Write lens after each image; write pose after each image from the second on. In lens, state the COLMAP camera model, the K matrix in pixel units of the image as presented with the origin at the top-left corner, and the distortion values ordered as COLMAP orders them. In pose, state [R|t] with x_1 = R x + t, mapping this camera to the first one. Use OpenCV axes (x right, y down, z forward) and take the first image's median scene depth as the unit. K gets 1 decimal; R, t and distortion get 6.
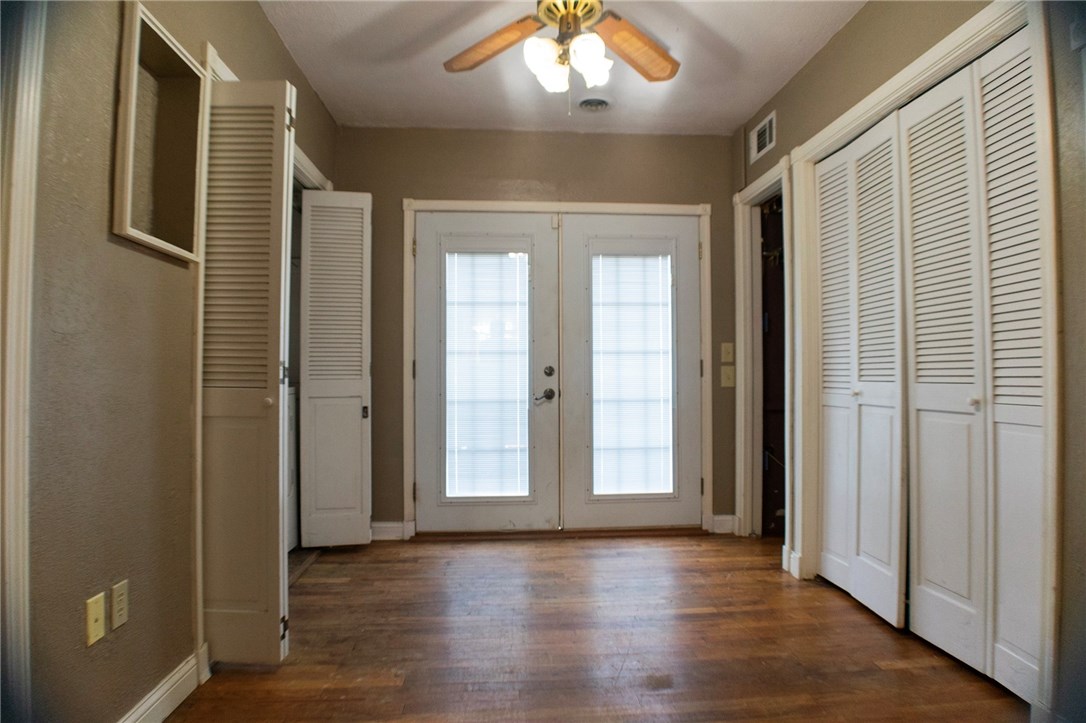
lens RADIAL K [[632.1, 0, 543.0], [0, 632.1, 361.5], [0, 0, 1]] dist [-0.077773, 0.027835]
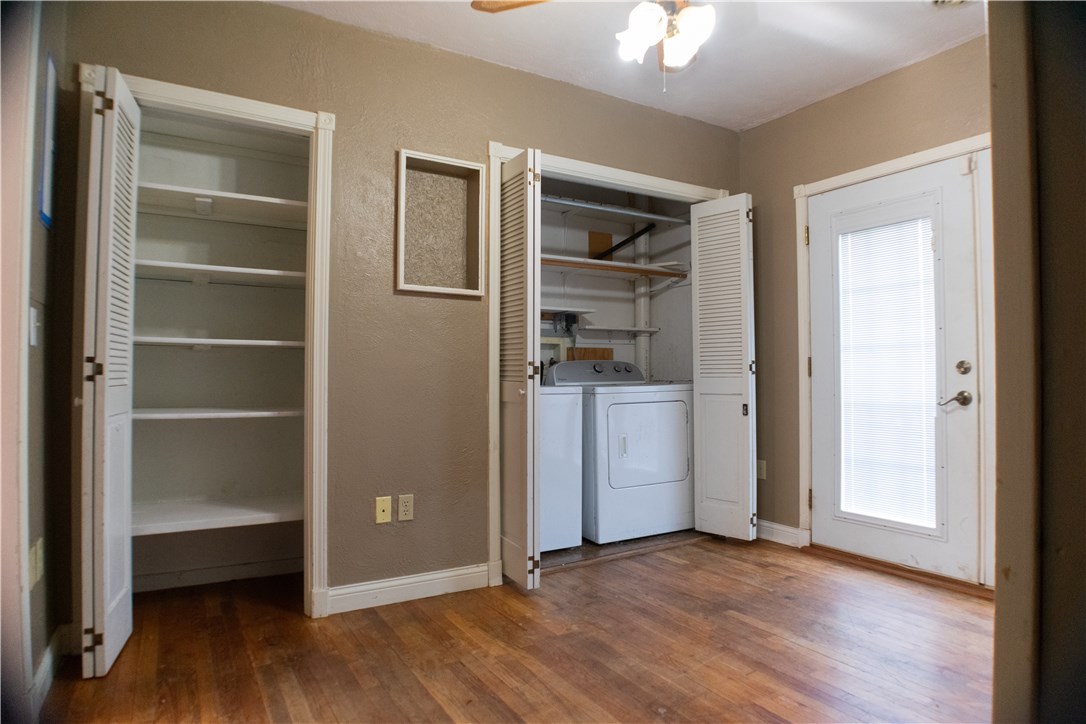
lens RADIAL K [[629.4, 0, 543.0], [0, 629.4, 362.0], [0, 0, 1]] dist [-0.055631, 0.000551]
pose [[0.455359, -0.017326, -0.890139, 0.461699], [0.016708, 0.999801, -0.010913, 0.008765], [0.890151, -0.009903, 0.455558, 0.246661]]
